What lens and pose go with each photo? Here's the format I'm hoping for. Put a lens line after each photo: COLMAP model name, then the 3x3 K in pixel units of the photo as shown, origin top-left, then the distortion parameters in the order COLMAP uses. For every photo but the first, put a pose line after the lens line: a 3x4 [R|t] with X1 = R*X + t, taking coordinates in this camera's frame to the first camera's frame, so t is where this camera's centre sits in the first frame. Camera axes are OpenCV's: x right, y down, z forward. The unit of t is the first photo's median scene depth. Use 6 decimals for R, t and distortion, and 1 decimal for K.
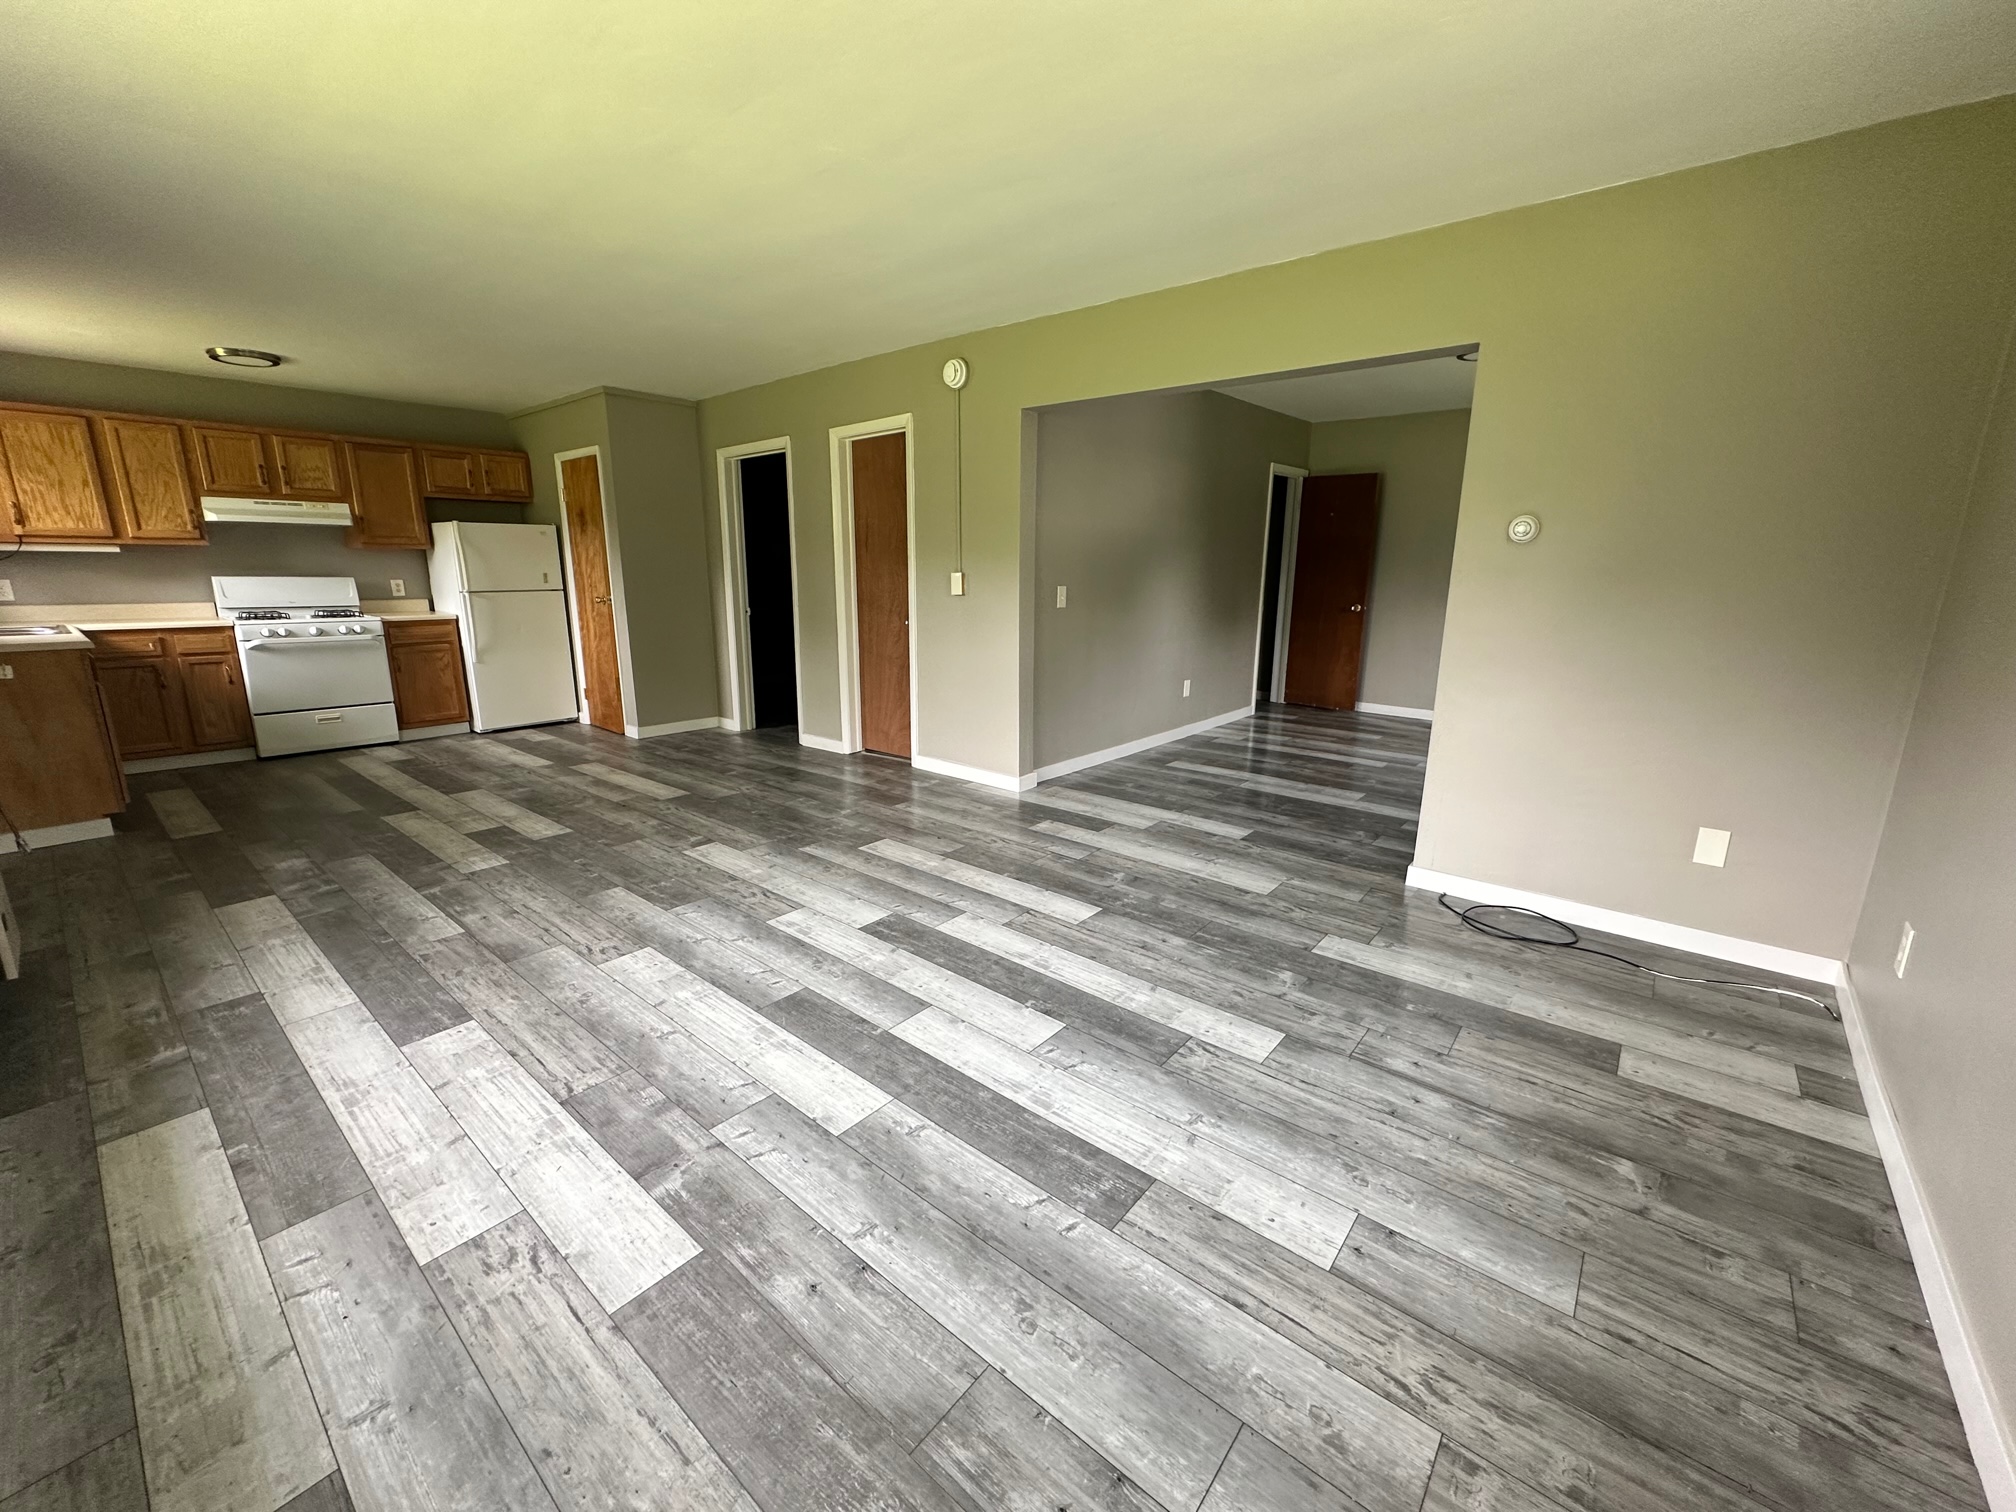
lens RADIAL K [[809.2, 0, 1011.4], [0, 809.2, 755.0], [0, 0, 1]] dist [-0.000168, -0.000446]
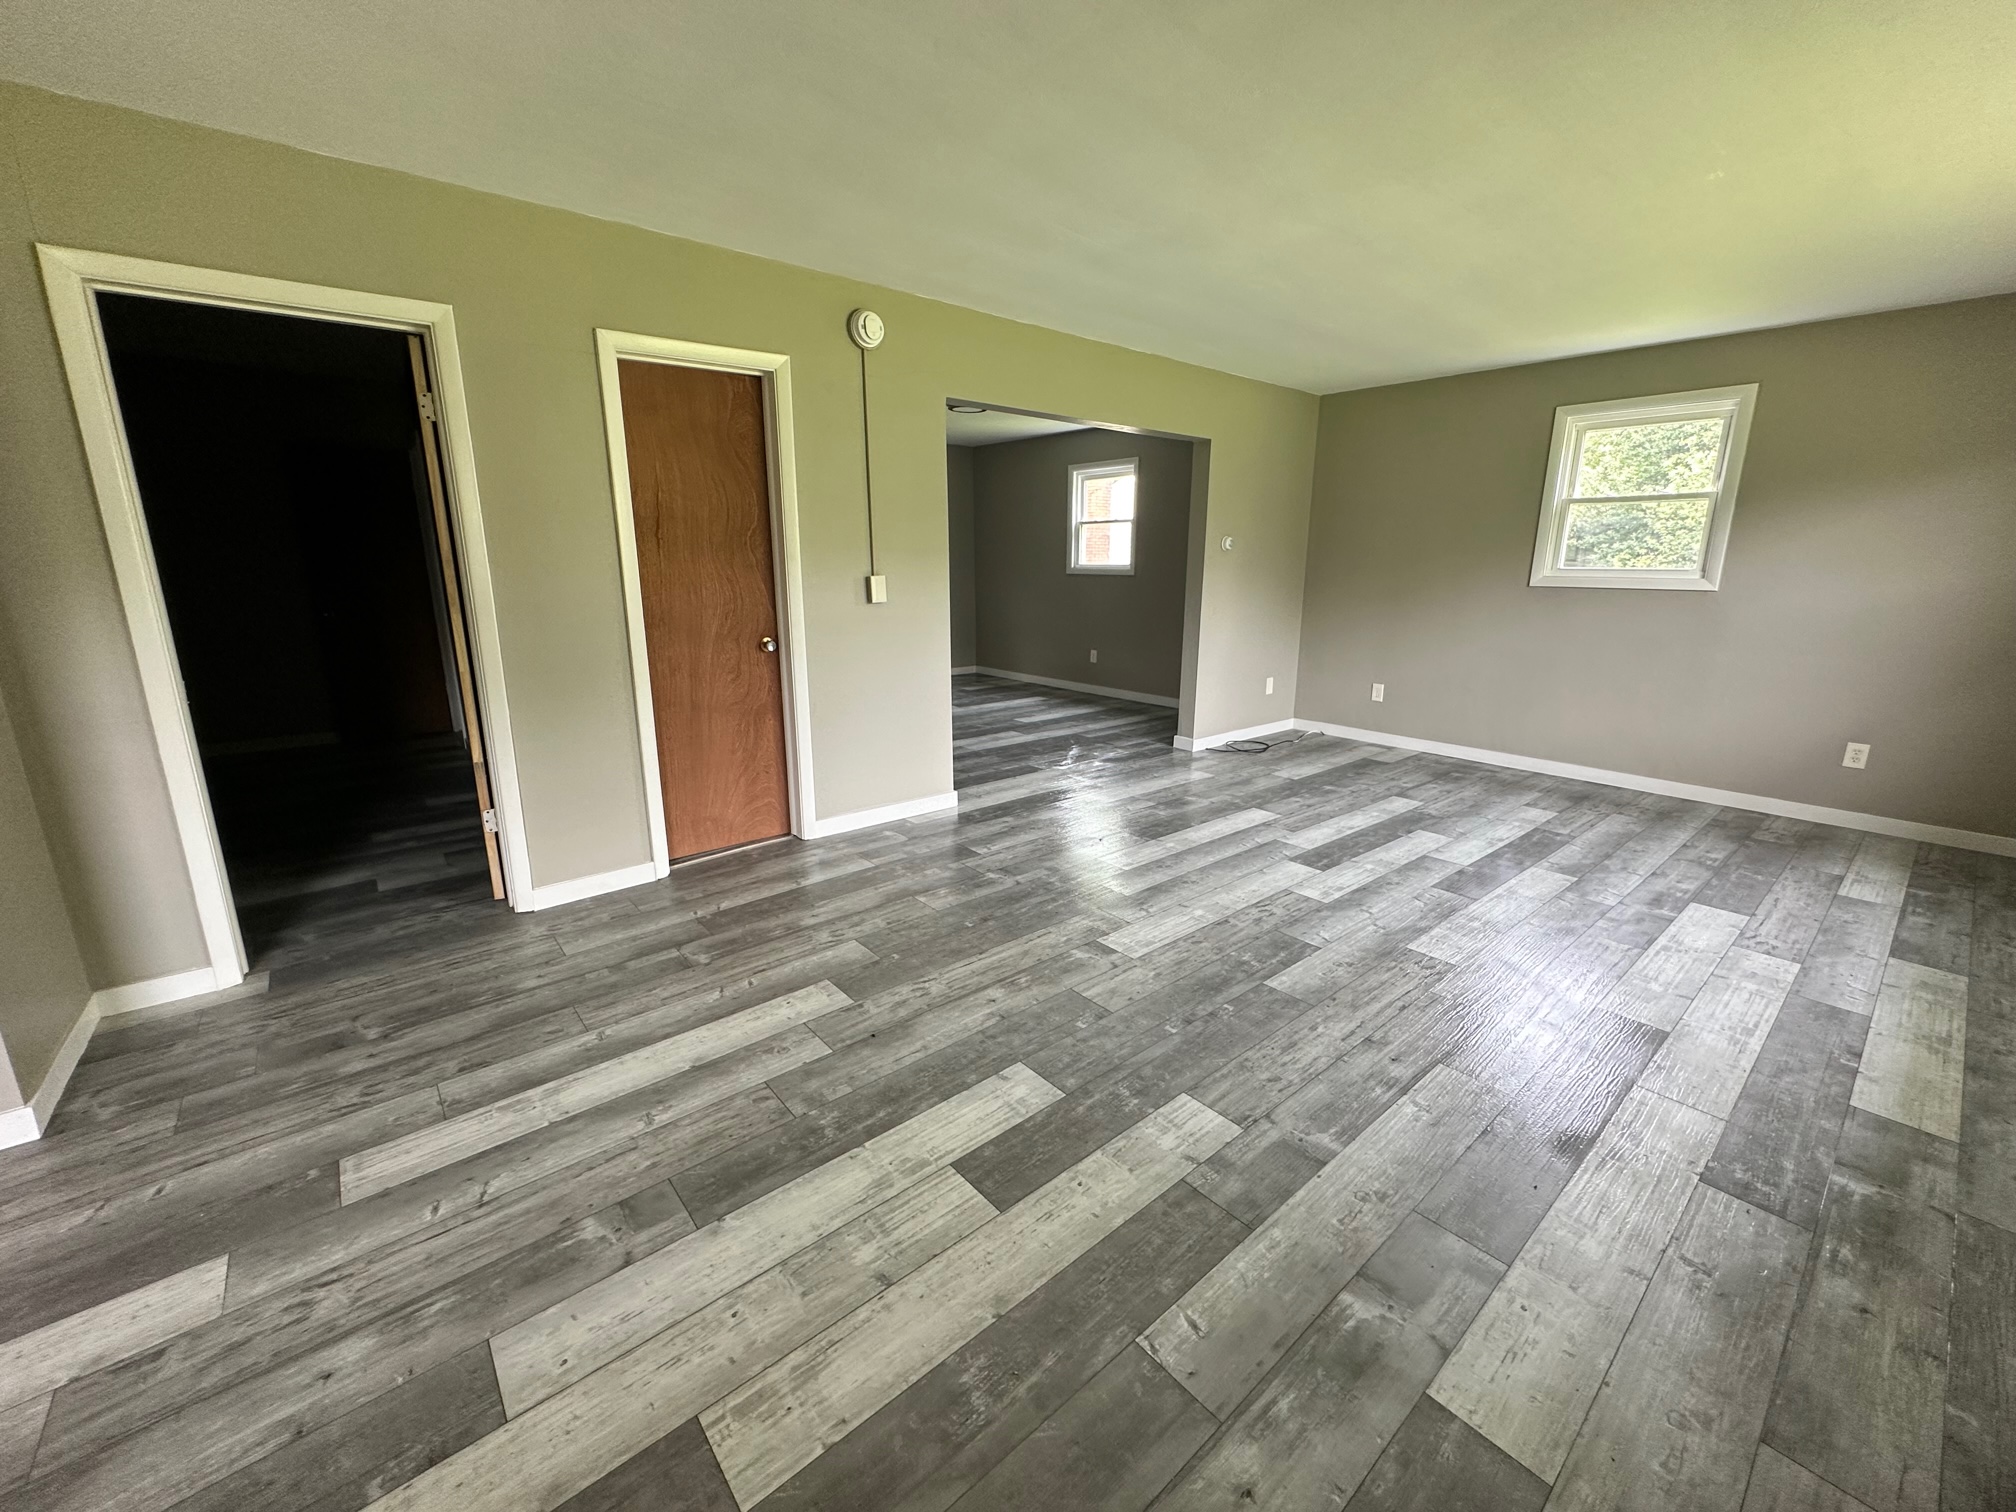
lens RADIAL K [[809.2, 0, 1015.3], [0, 809.2, 748.9], [0, 0, 1]] dist [-0.000168, -0.000446]
pose [[0.173948, -0.232394, 0.956941, -1.371807], [0.222418, 0.955916, 0.191715, -0.289766], [-0.959308, 0.179492, 0.217968, 1.141514]]
